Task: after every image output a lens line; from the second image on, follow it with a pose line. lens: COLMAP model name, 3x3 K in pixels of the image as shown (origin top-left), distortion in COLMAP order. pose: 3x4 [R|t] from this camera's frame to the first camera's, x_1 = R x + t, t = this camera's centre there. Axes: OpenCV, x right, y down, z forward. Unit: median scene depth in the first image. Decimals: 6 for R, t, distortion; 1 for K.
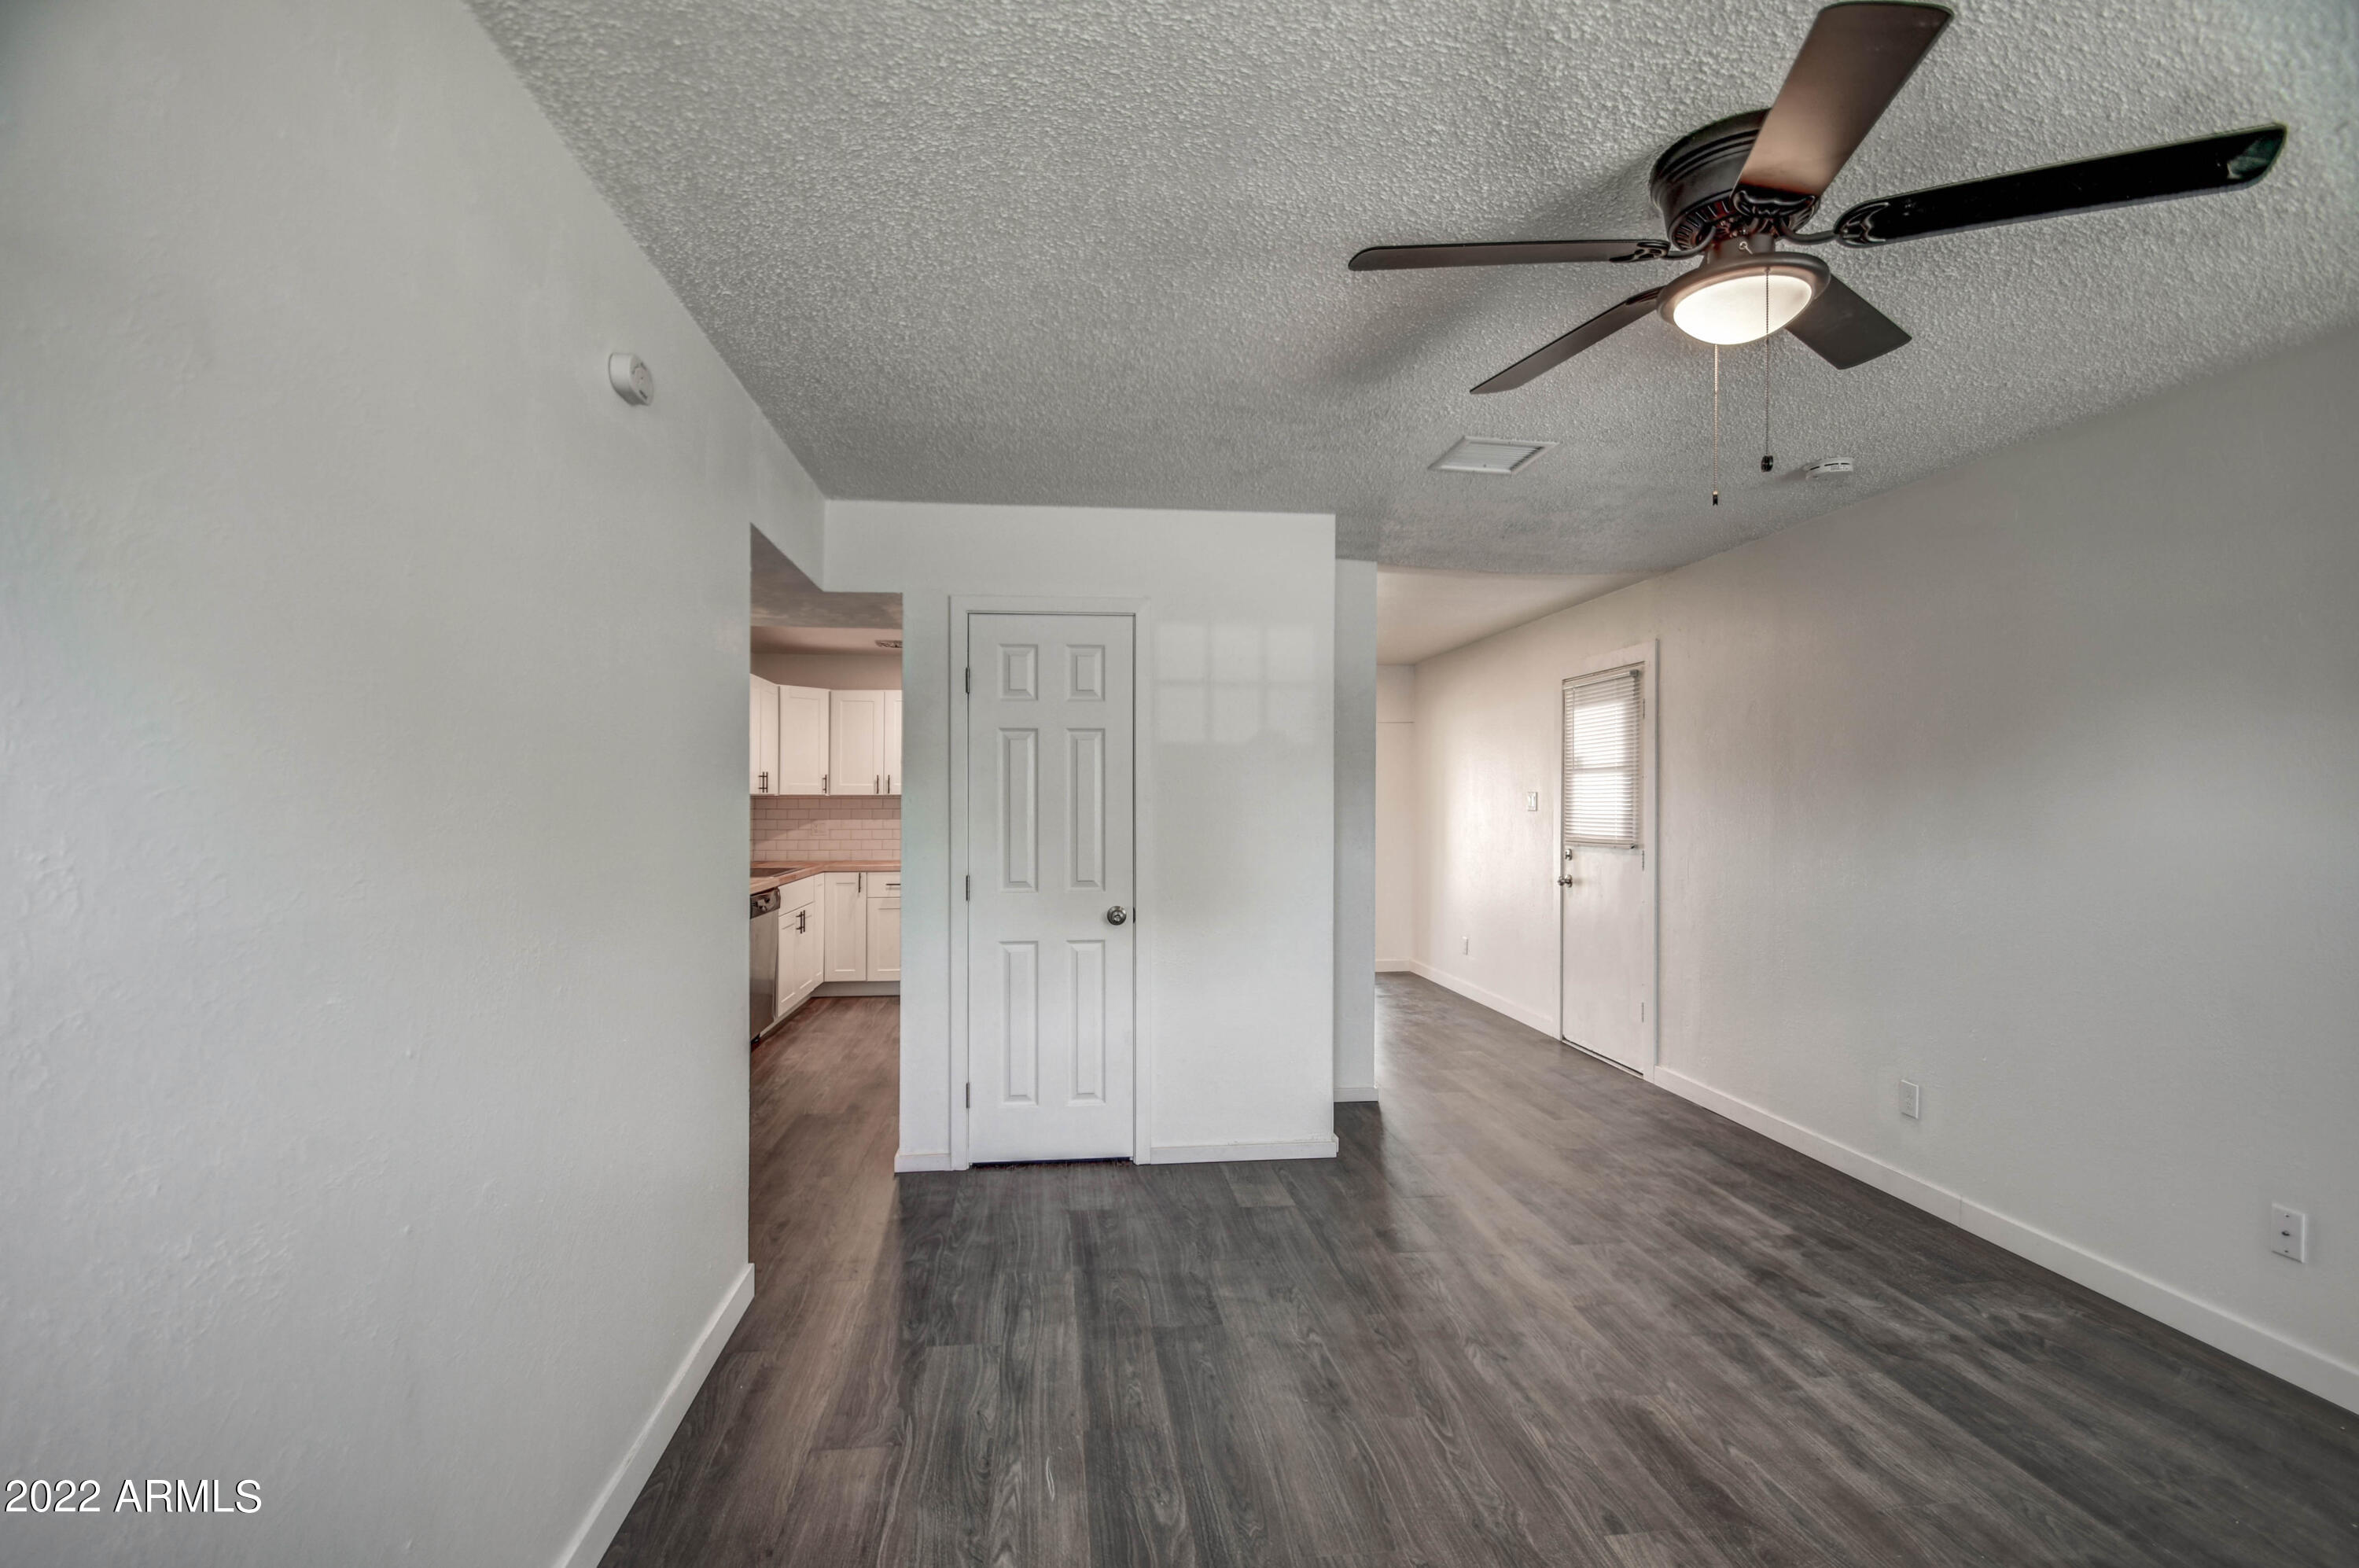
lens RADIAL K [[1040.2, 0, 1161.7], [0, 1040.2, 794.7], [0, 0, 1]] dist [0.012229, -0.014078]
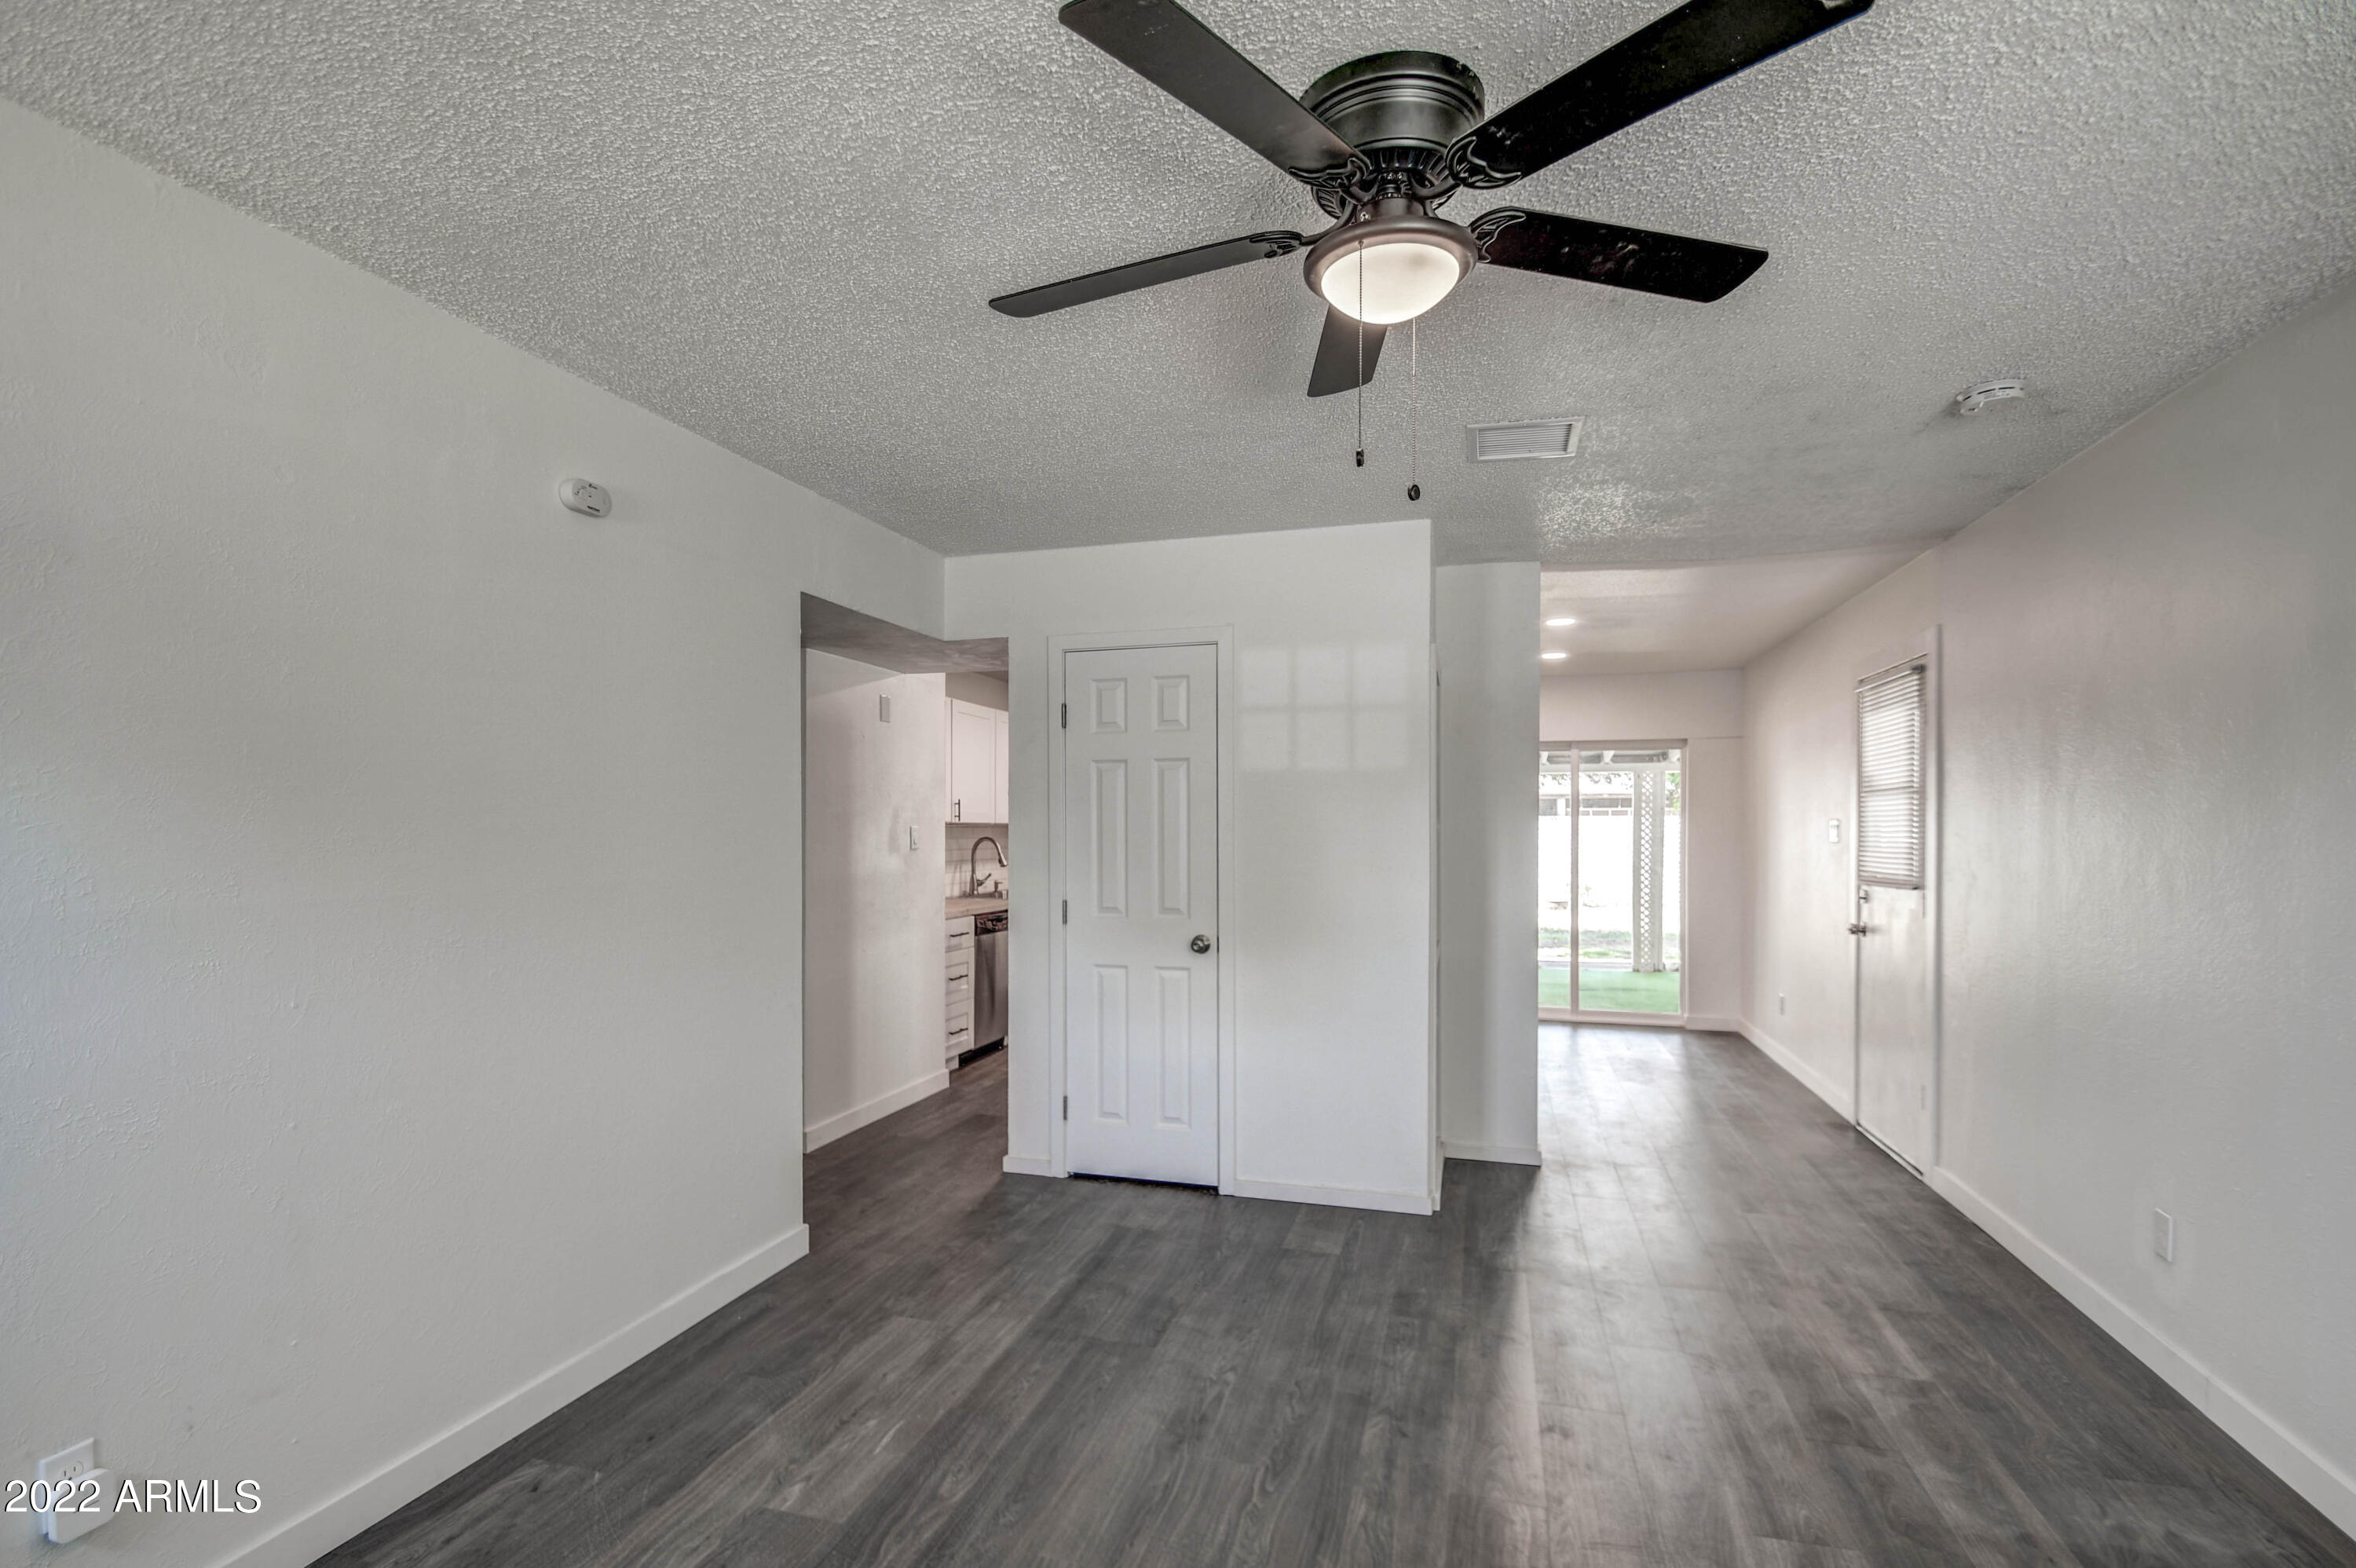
lens RADIAL K [[1084.8, 0, 1168.7], [0, 1084.8, 830.9], [0, 0, 1]] dist [0.005918, -0.010850]
pose [[0.923067, 0.000367, -0.384639, 0.427521], [0.002614, 0.999970, 0.007227, -0.000535], [0.384630, -0.007677, 0.923039, 0.033401]]
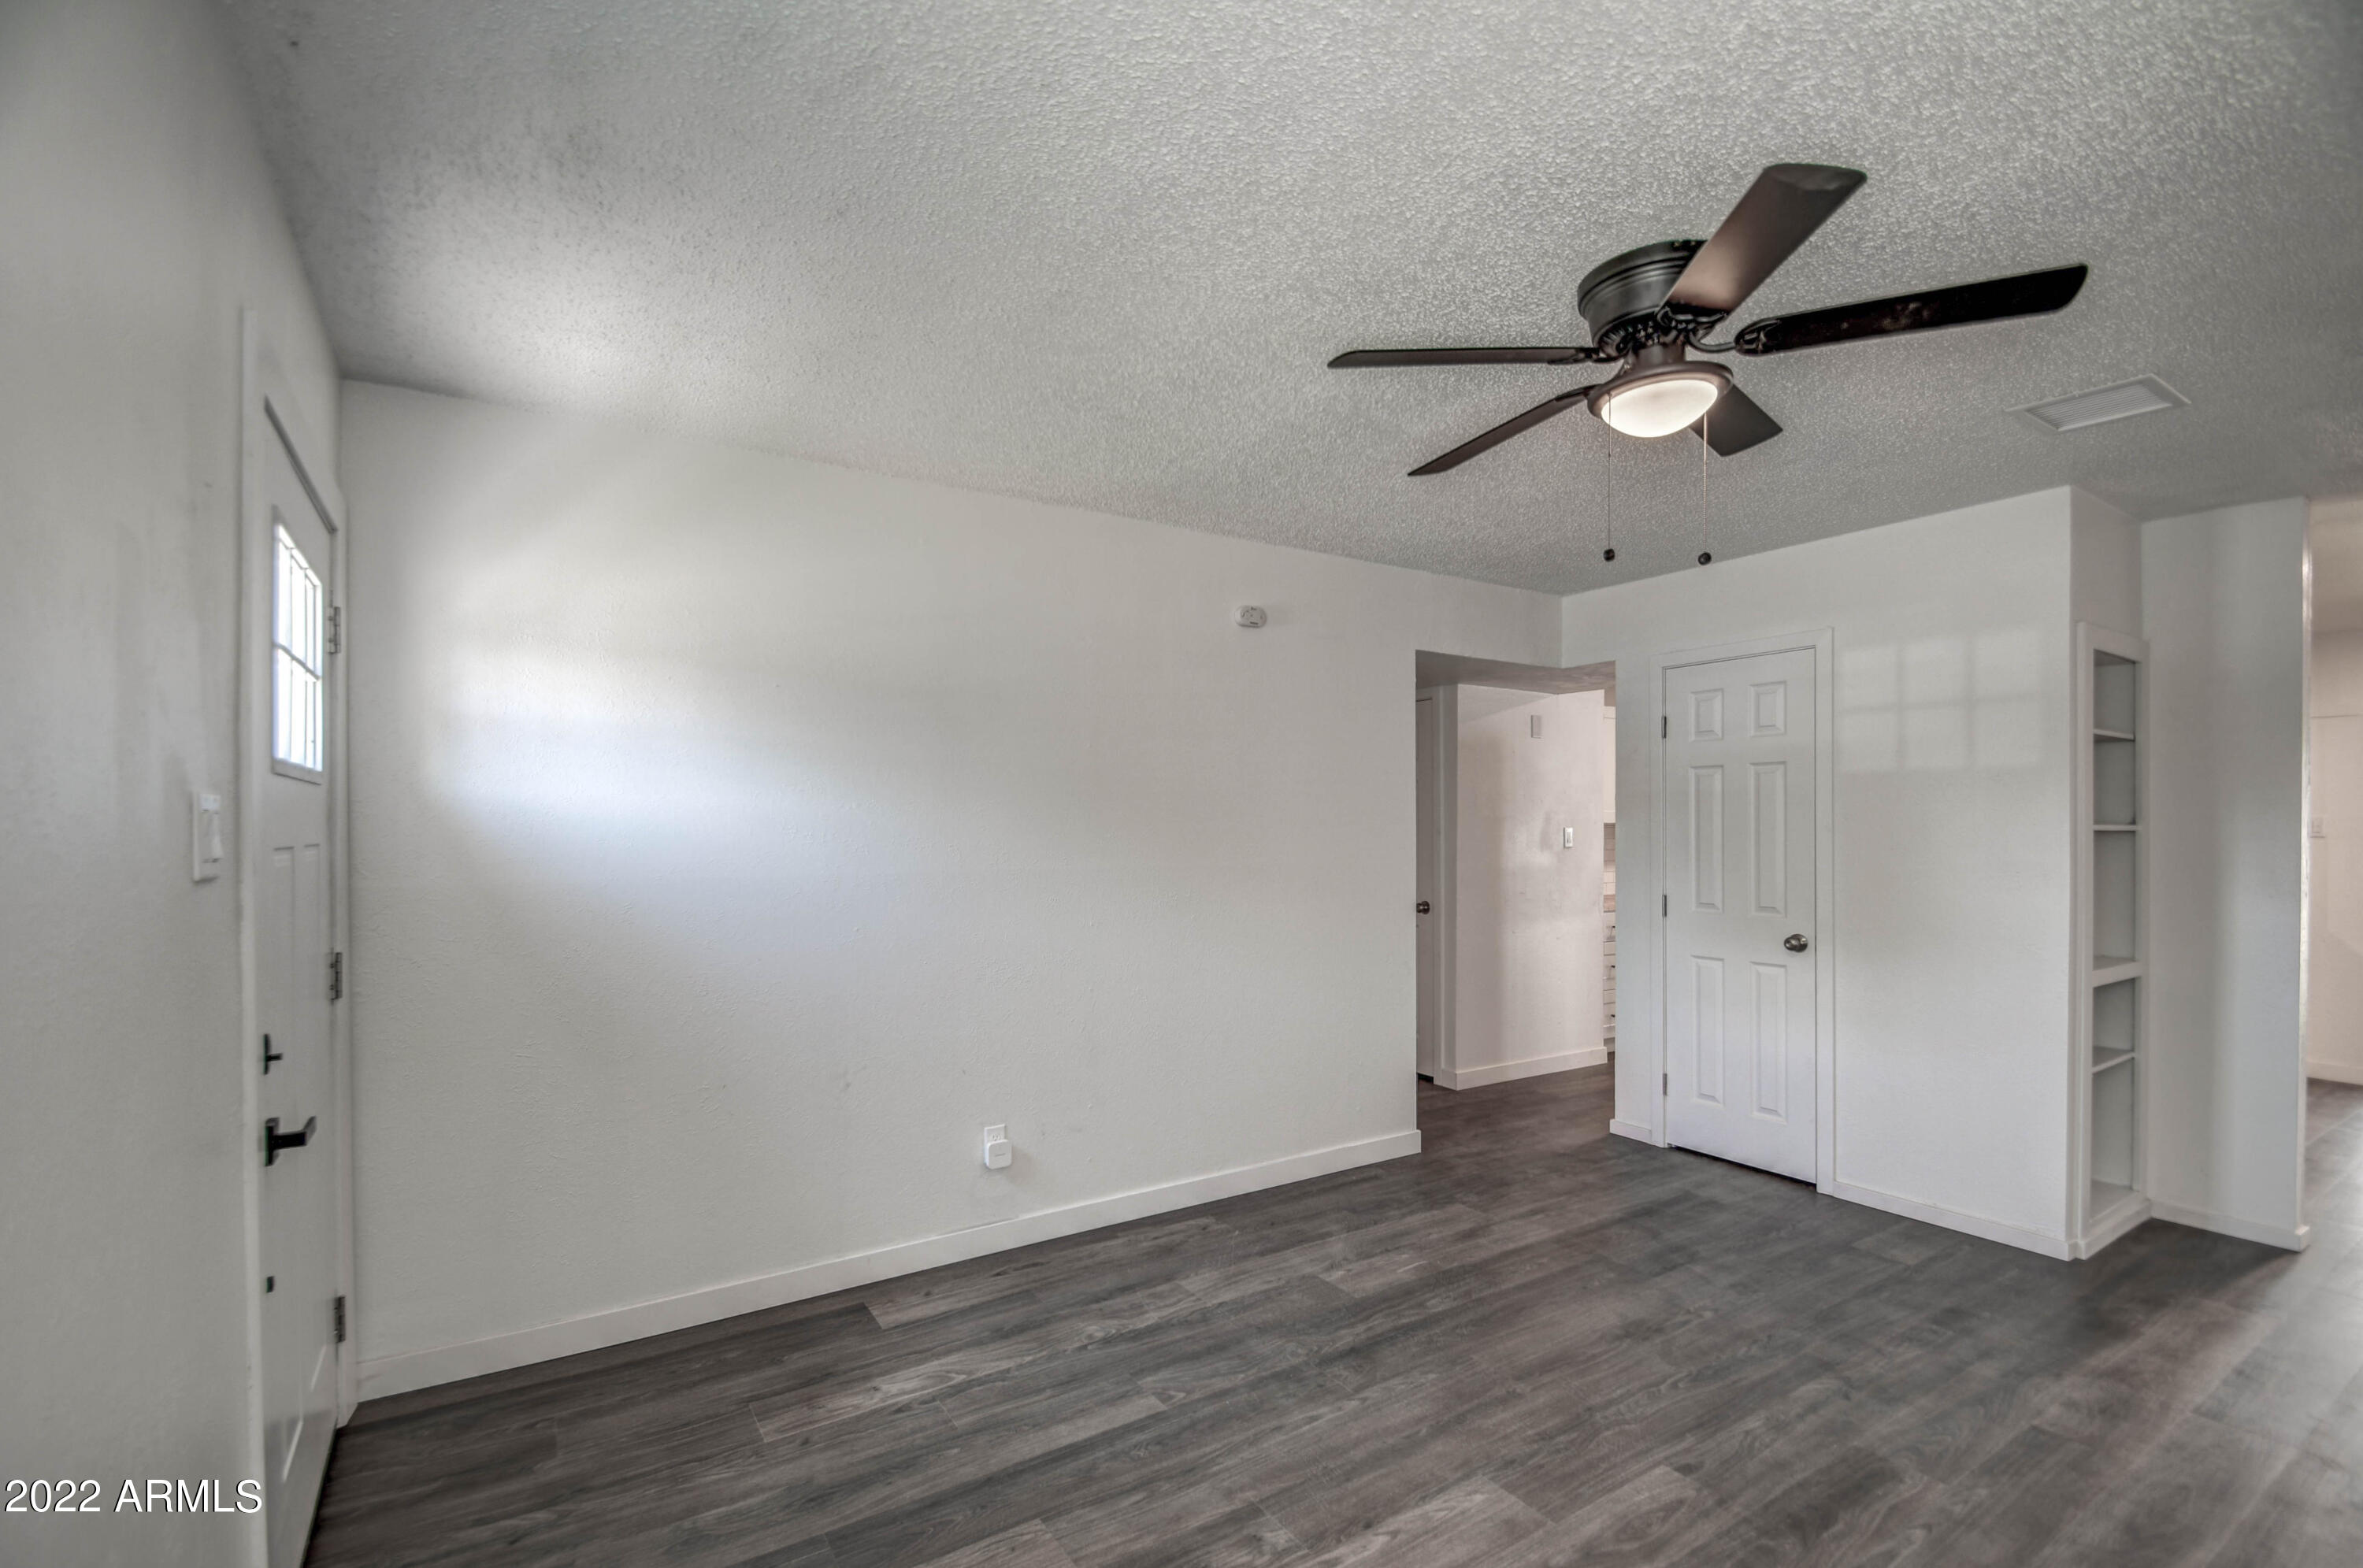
lens RADIAL K [[1041.8, 0, 1182.6], [0, 1041.8, 825.6], [0, 0, 1]] dist [0.012229, -0.014078]
pose [[0.446110, -0.001652, -0.894976, 0.786911], [0.003323, 0.999994, -0.000190, -0.001388], [0.894972, -0.002889, 0.446113, 0.001772]]
